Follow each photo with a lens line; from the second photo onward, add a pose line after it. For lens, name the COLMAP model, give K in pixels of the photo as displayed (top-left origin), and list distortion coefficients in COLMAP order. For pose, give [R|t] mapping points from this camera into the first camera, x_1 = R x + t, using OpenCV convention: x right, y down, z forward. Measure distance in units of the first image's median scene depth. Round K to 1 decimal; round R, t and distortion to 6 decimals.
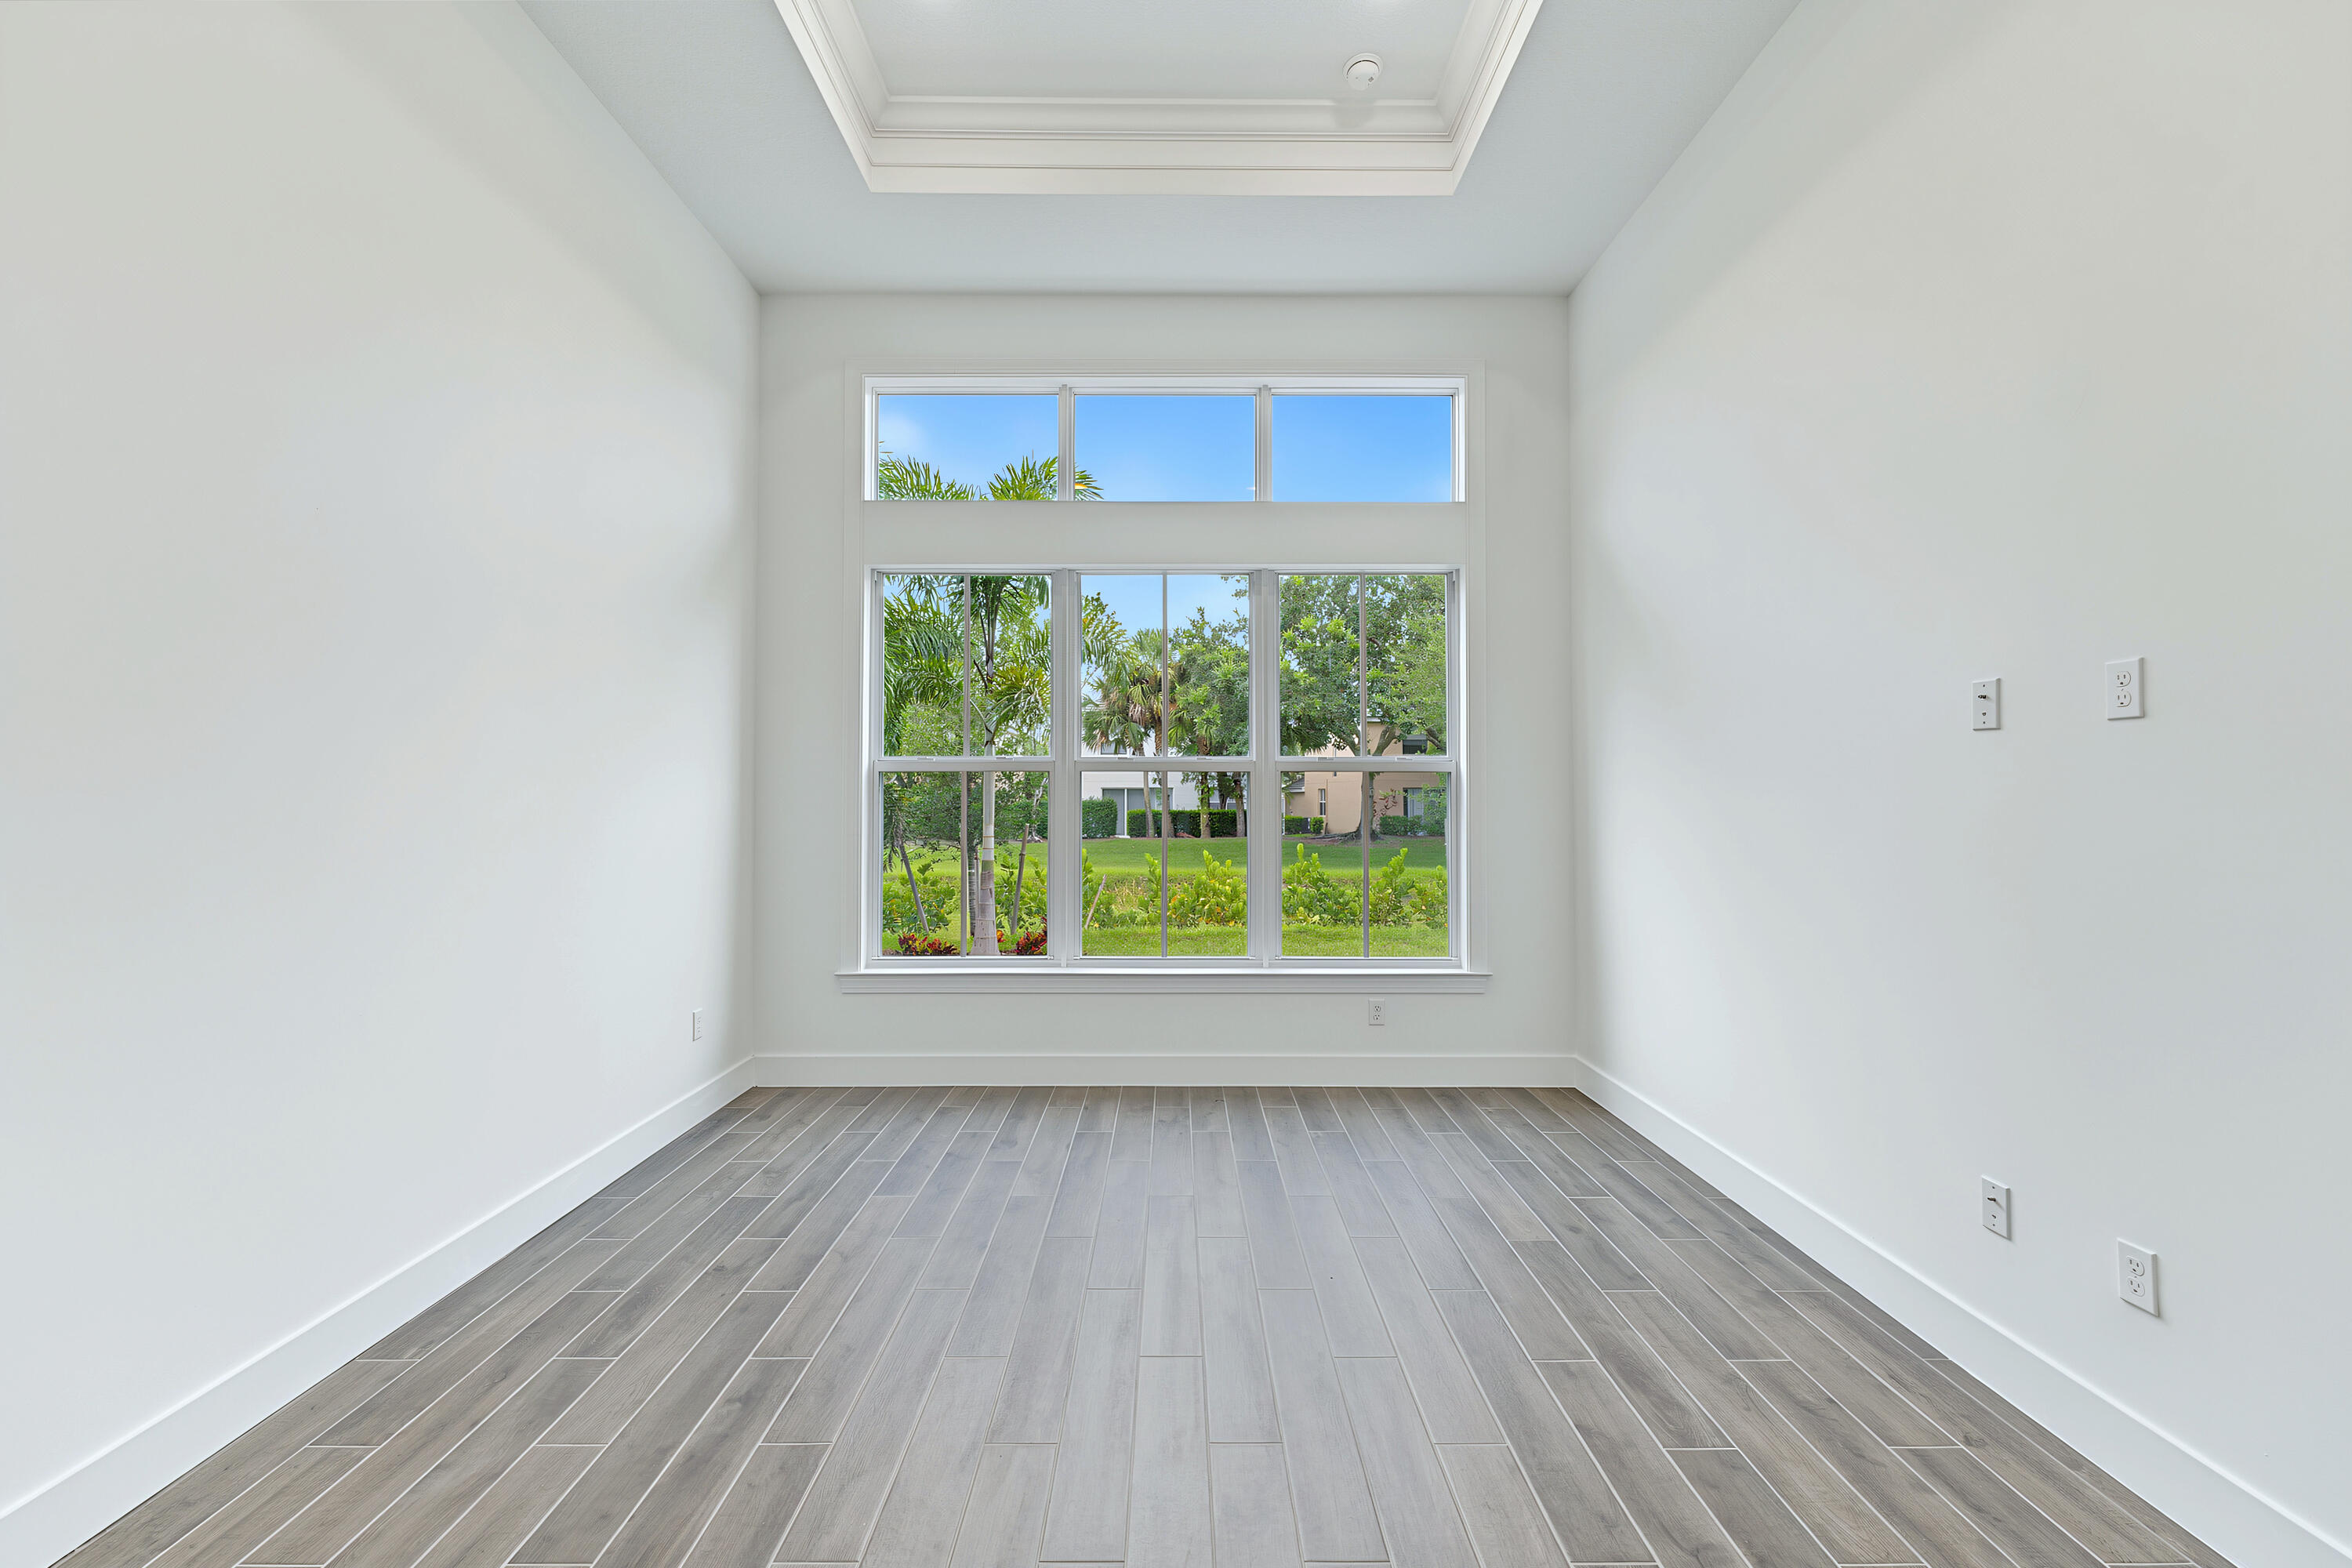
lens RADIAL K [[949.7, 0, 1166.6], [0, 949.7, 776.5], [0, 0, 1]] dist [-0.000291, -0.000204]
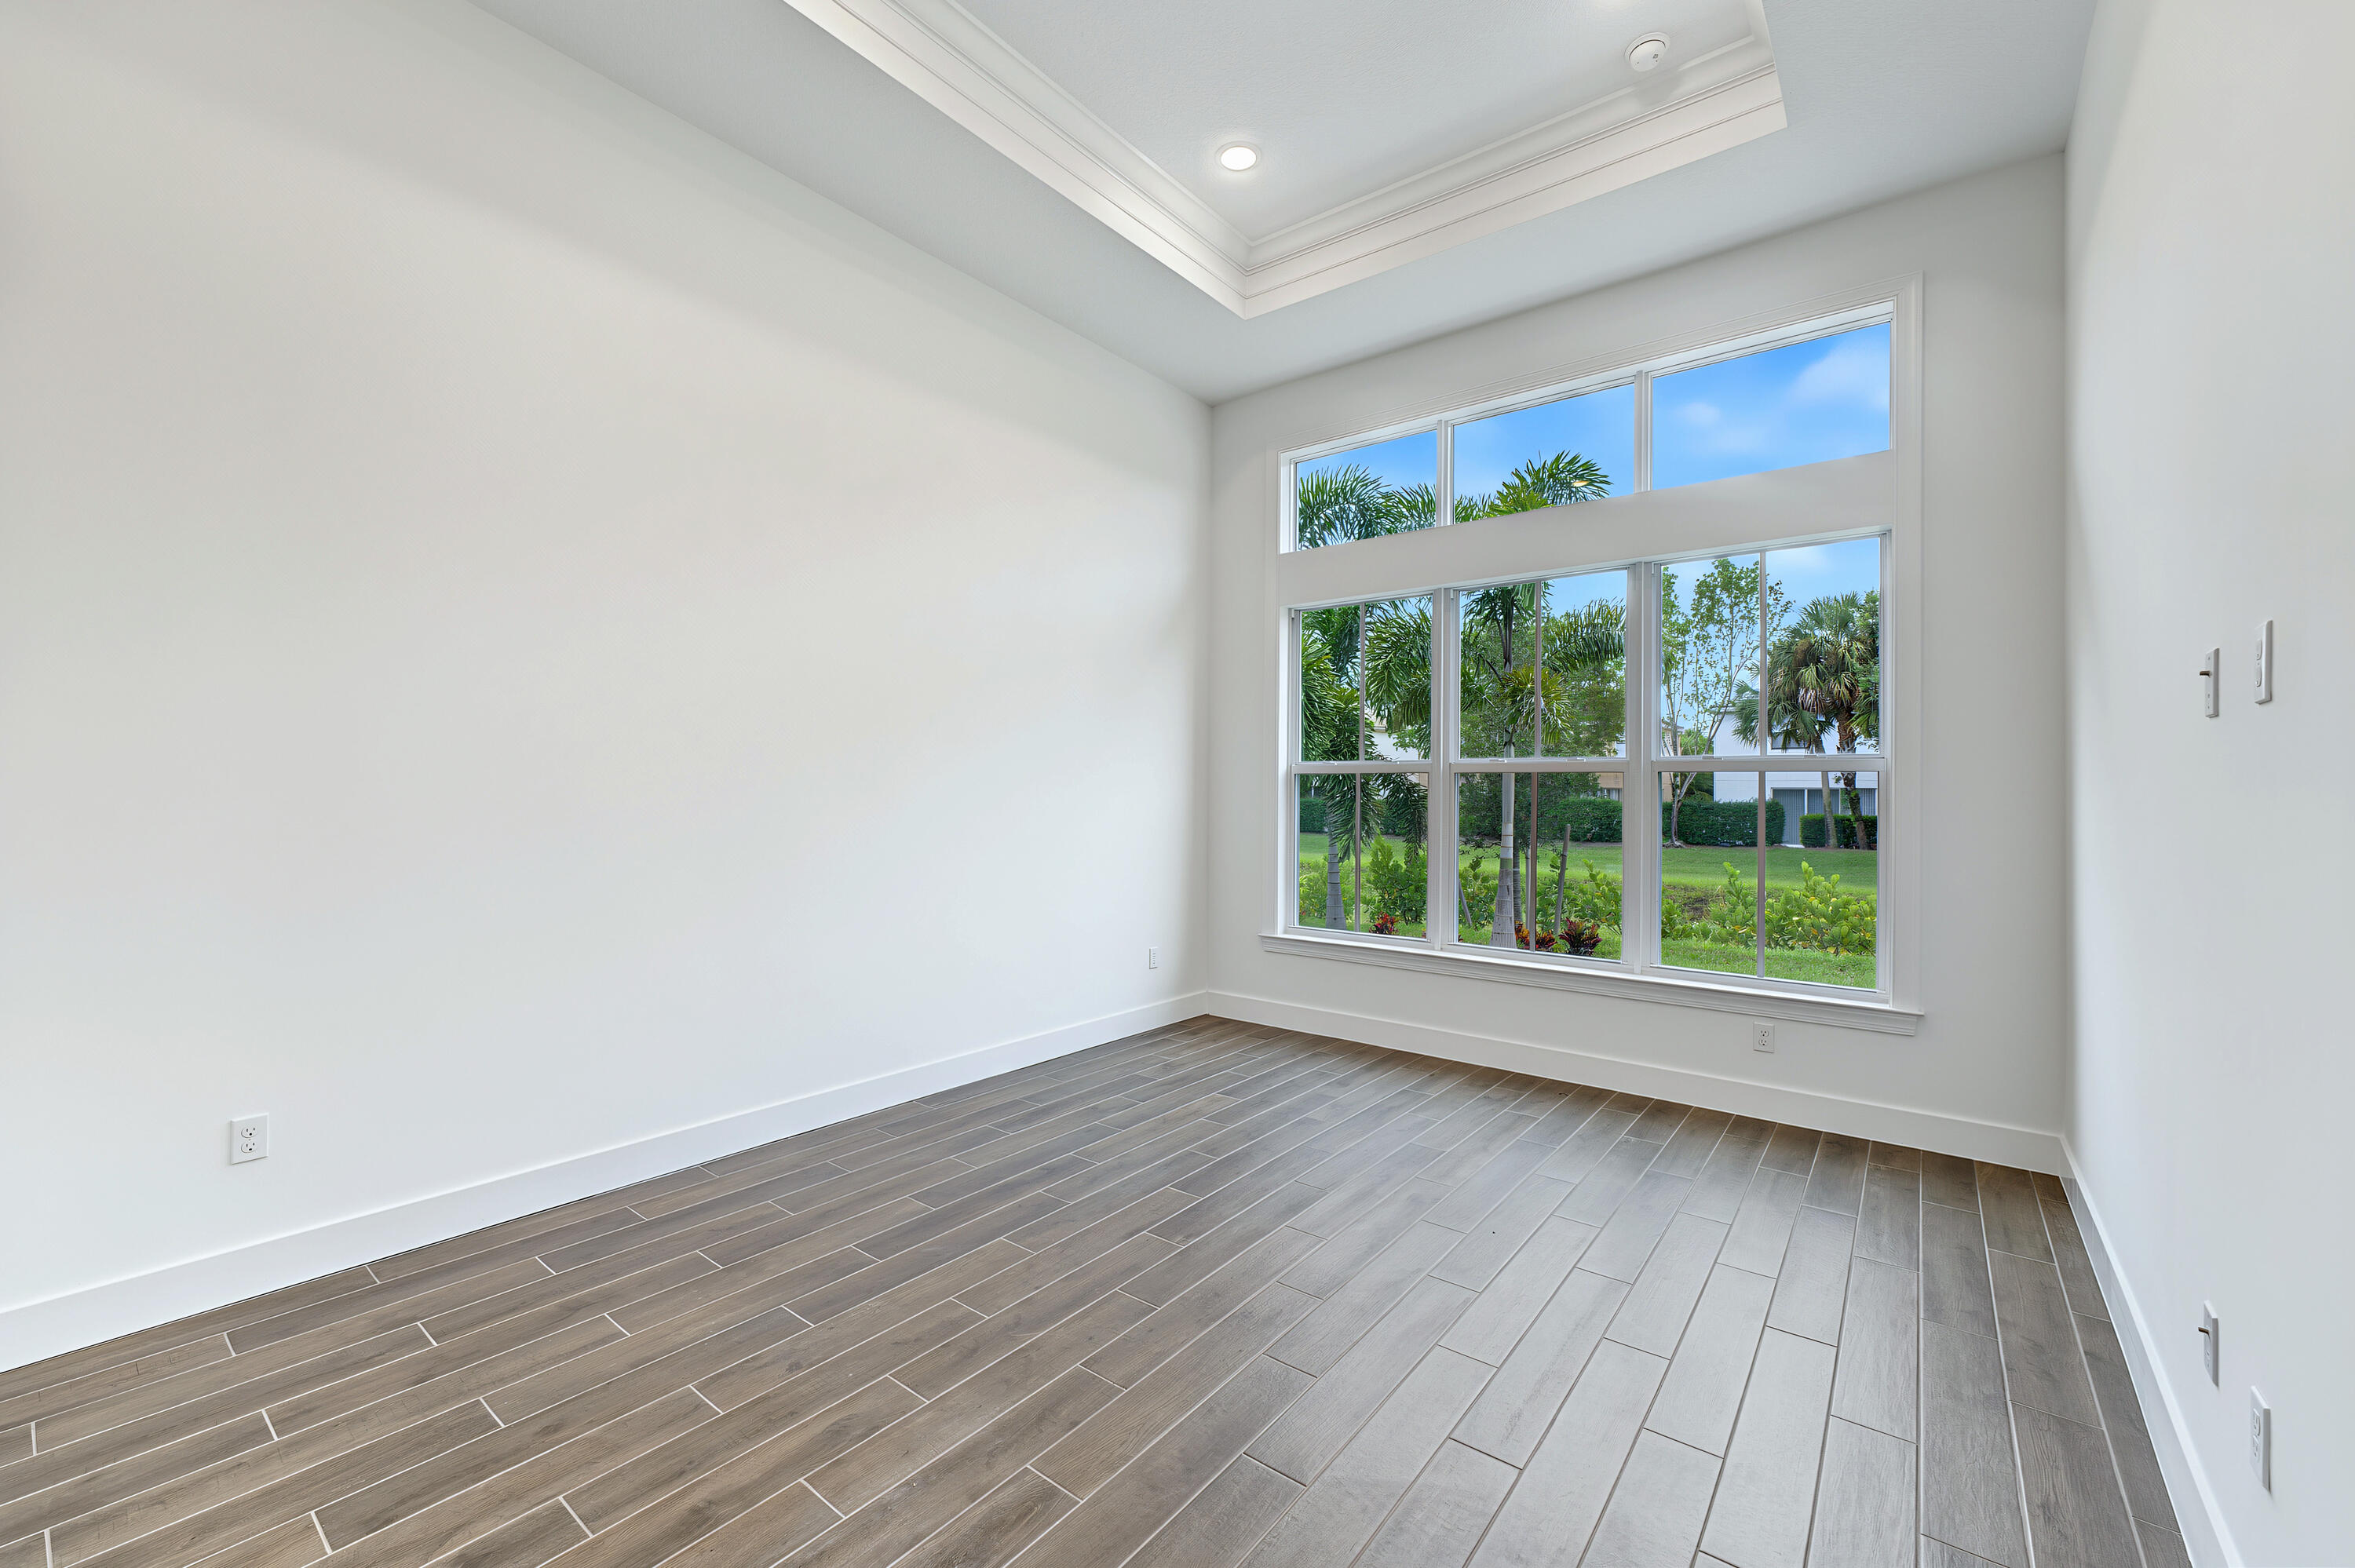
lens RADIAL K [[950.8, 0, 1171.0], [0, 950.8, 785.9], [0, 0, 1]] dist [-0.000291, -0.000204]
pose [[0.781110, 0.002819, -0.624387, 0.339611], [0.003895, 0.999948, 0.009387, -0.002003], [0.624381, -0.009764, 0.781059, -0.055380]]
